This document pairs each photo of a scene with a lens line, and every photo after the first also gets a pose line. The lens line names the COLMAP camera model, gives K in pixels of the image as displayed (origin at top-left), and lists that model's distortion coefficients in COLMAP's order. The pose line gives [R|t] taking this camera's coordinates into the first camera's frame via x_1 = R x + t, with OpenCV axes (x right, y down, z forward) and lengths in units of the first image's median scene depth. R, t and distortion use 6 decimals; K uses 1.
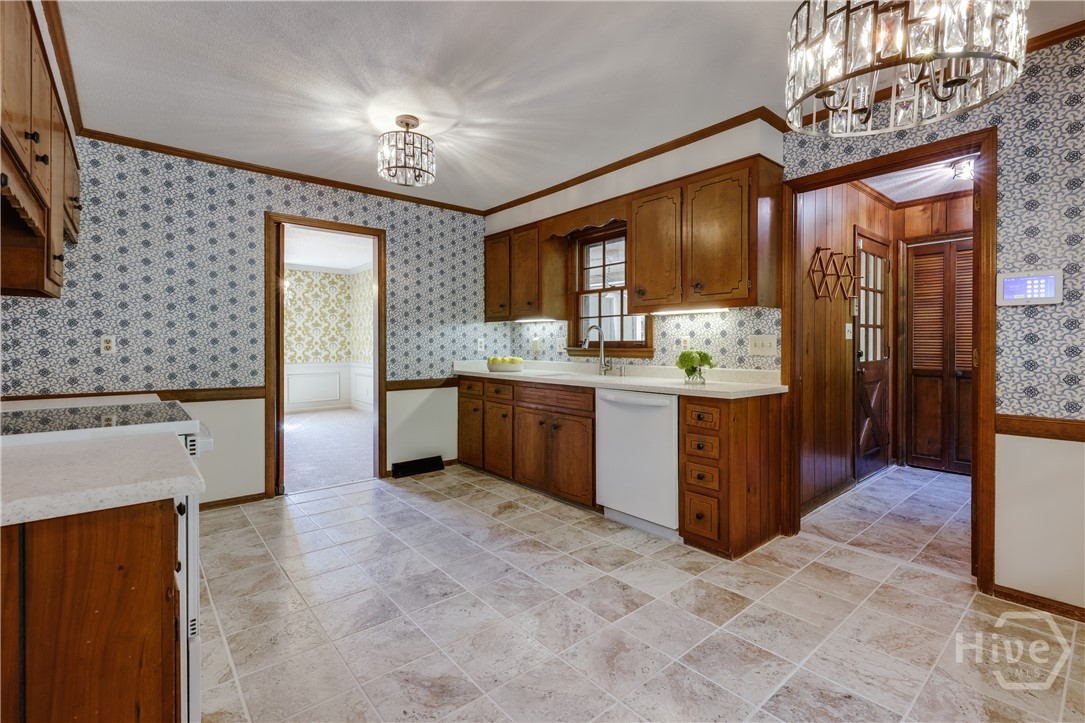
lens RADIAL K [[490.9, 0, 540.8], [0, 490.9, 347.7], [0, 0, 1]] dist [-0.003703, 0.000233]
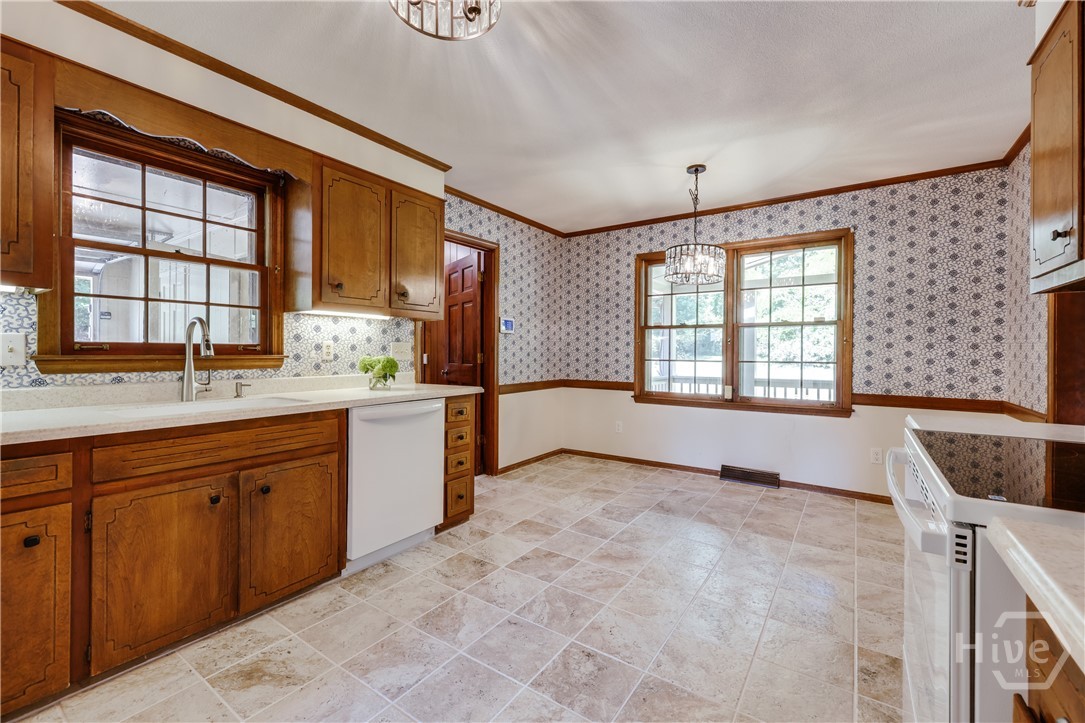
lens RADIAL K [[452.2, 0, 548.6], [0, 452.2, 353.7], [0, 0, 1]] dist [-0.002588, 0.000314]
pose [[-0.278069, -0.005082, 0.960548, -0.611411], [0.001173, 0.999983, 0.005630, -0.004586], [-0.960560, 0.002693, -0.278058, 0.865833]]
